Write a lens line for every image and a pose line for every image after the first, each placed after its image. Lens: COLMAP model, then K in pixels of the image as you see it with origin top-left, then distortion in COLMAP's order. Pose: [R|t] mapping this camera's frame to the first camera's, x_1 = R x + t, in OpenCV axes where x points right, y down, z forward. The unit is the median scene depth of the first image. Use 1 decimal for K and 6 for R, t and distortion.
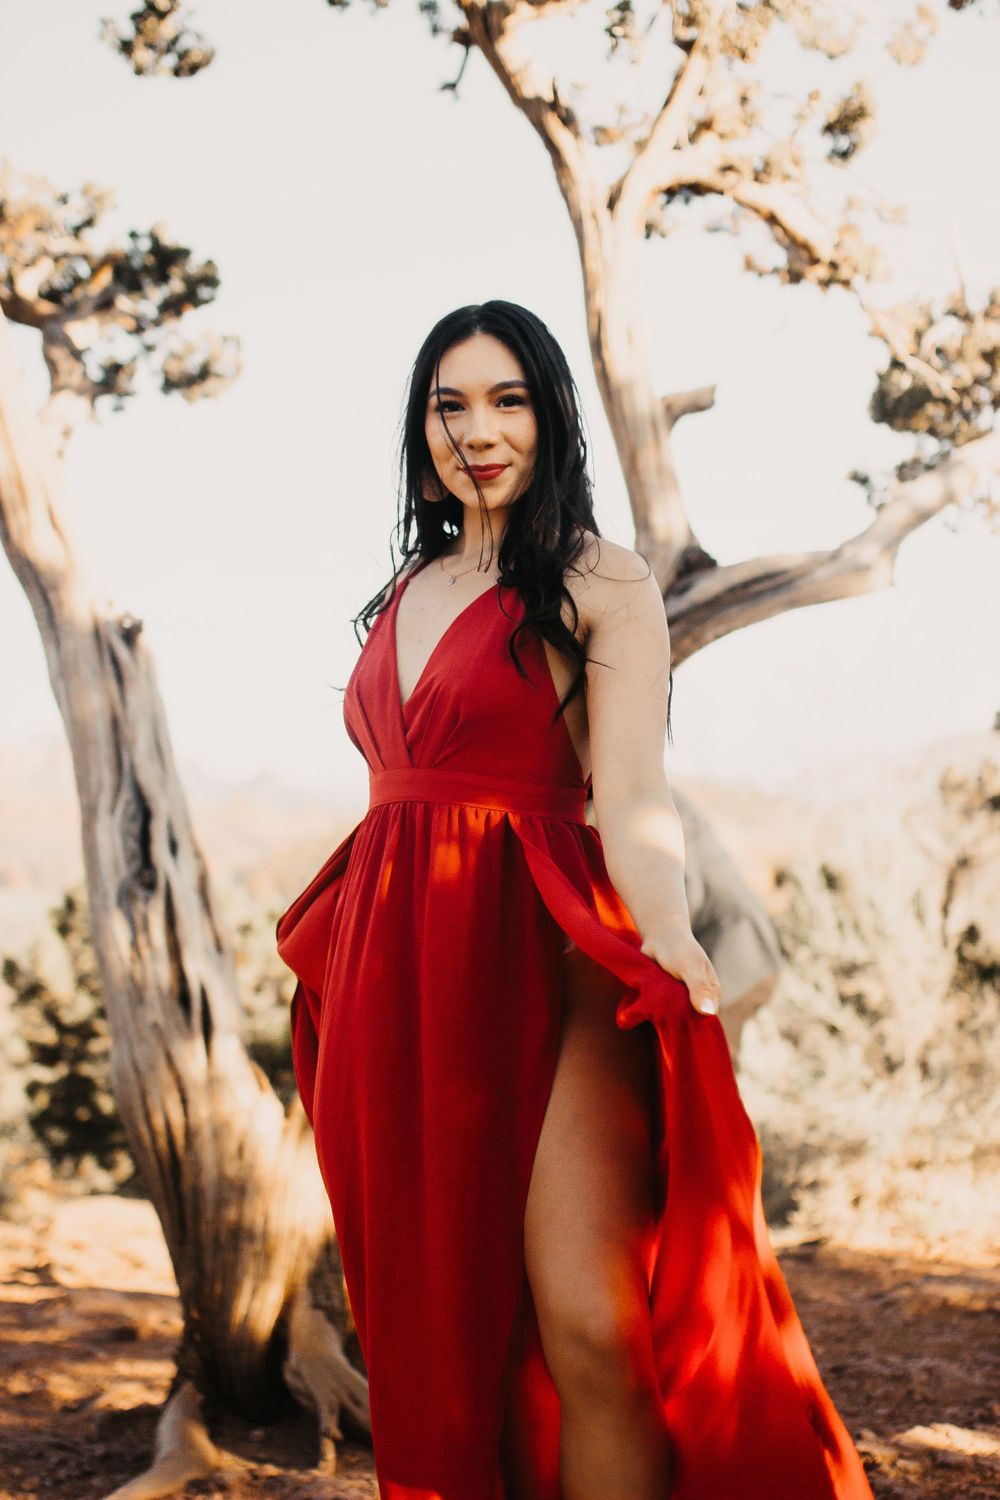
lens RADIAL K [[2332.8, 0, 511.3], [0, 2332.8, 751.7], [0, 0, 1]] dist [-0.092376, 0.000000]
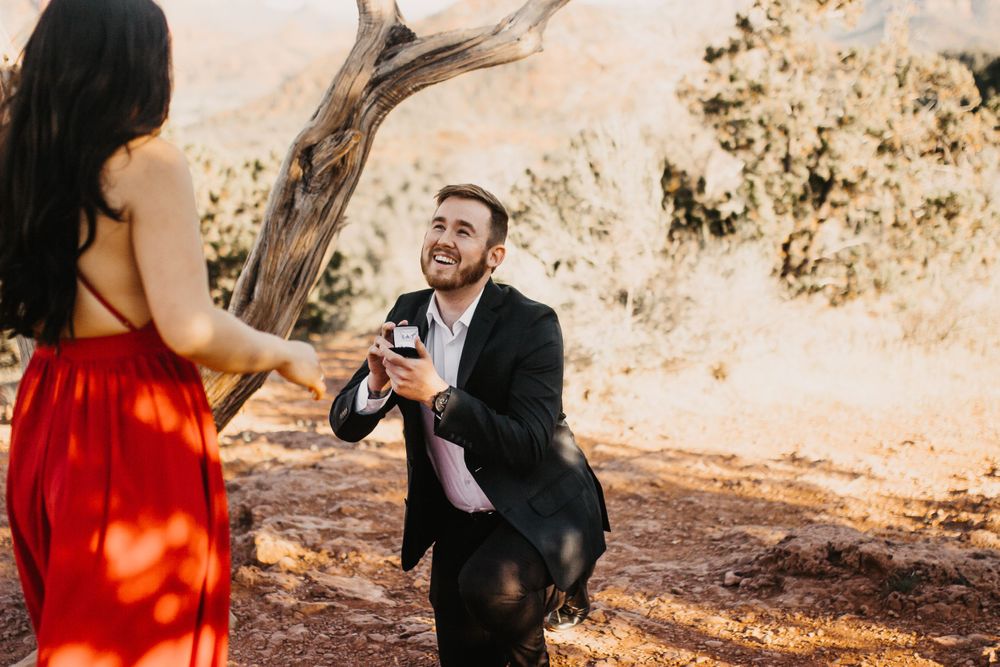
lens RADIAL K [[1532.4, 0, 515.6], [0, 1532.4, 336.0], [0, 0, 1]] dist [-0.059589, 0.000000]
pose [[0.999651, -0.007842, 0.025214, 0.123386], [0.002125, 0.975678, 0.219199, -0.105743], [-0.026320, -0.219069, 0.975354, 0.034299]]
